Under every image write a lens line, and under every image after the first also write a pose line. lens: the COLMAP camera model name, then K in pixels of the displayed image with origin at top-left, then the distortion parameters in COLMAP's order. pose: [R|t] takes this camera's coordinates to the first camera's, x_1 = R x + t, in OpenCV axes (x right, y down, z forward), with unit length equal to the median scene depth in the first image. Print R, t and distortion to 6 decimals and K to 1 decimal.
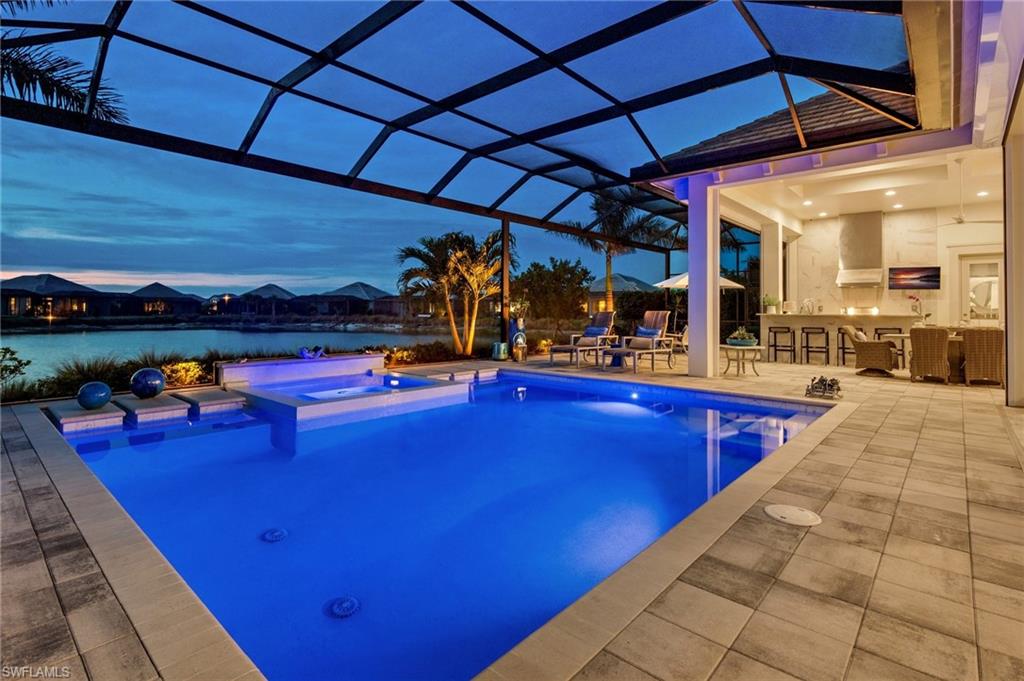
lens RADIAL K [[494.2, 0, 502.2], [0, 494.2, 305.3], [0, 0, 1]] dist [0.001469, 0.000187]
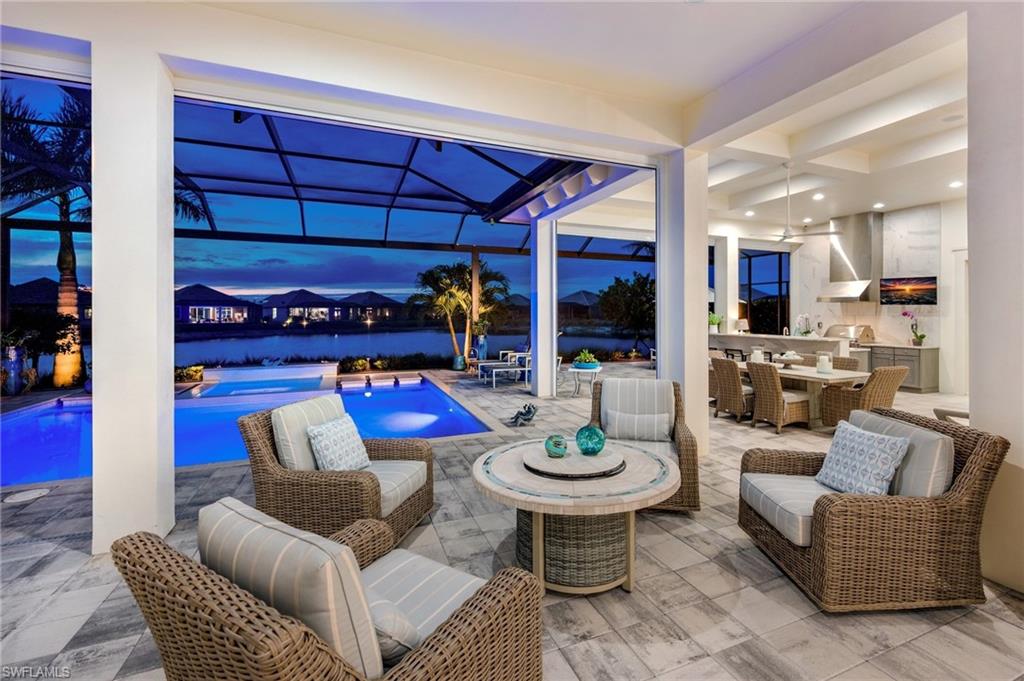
lens RADIAL K [[450.2, 0, 542.3], [0, 450.2, 309.3], [0, 0, 1]] dist [-0.002400, -0.000168]
pose [[0.914758, -0.011371, -0.403843, 0.561473], [0.011807, 0.999929, -0.001410, -0.029590], [0.403831, -0.003479, 0.914827, 0.068822]]
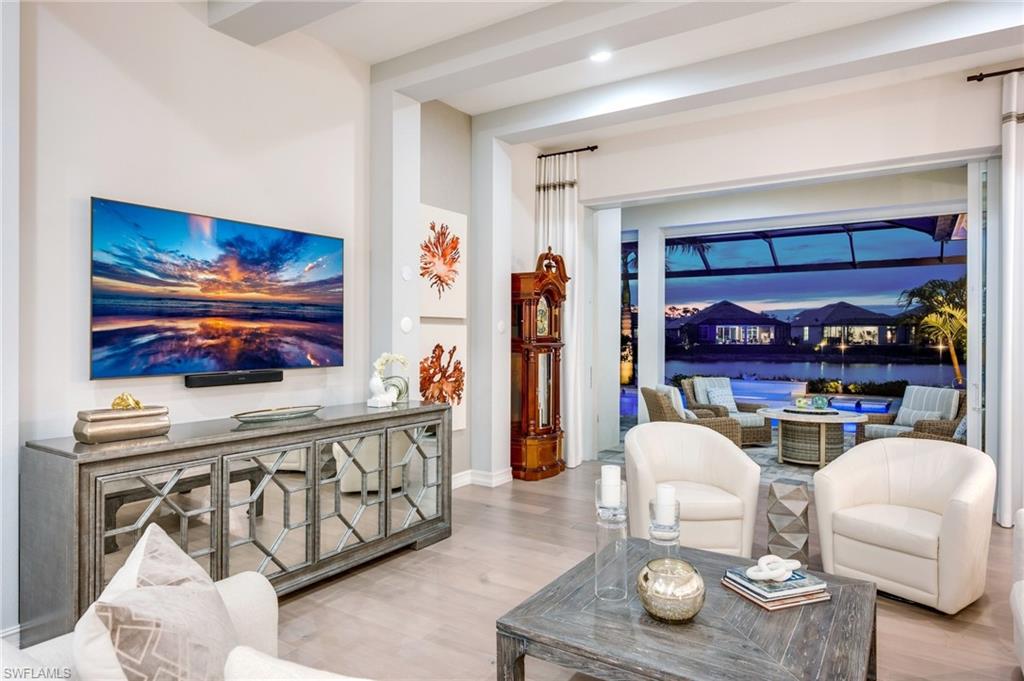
lens RADIAL K [[625.7, 0, 509.8], [0, 625.7, 336.4], [0, 0, 1]] dist [0.000527, 0.000069]
pose [[0.162175, 0.000590, -0.986762, 1.027265], [0.007526, 0.999970, 0.001835, -0.032858], [0.986733, -0.007724, 0.162166, -0.106462]]
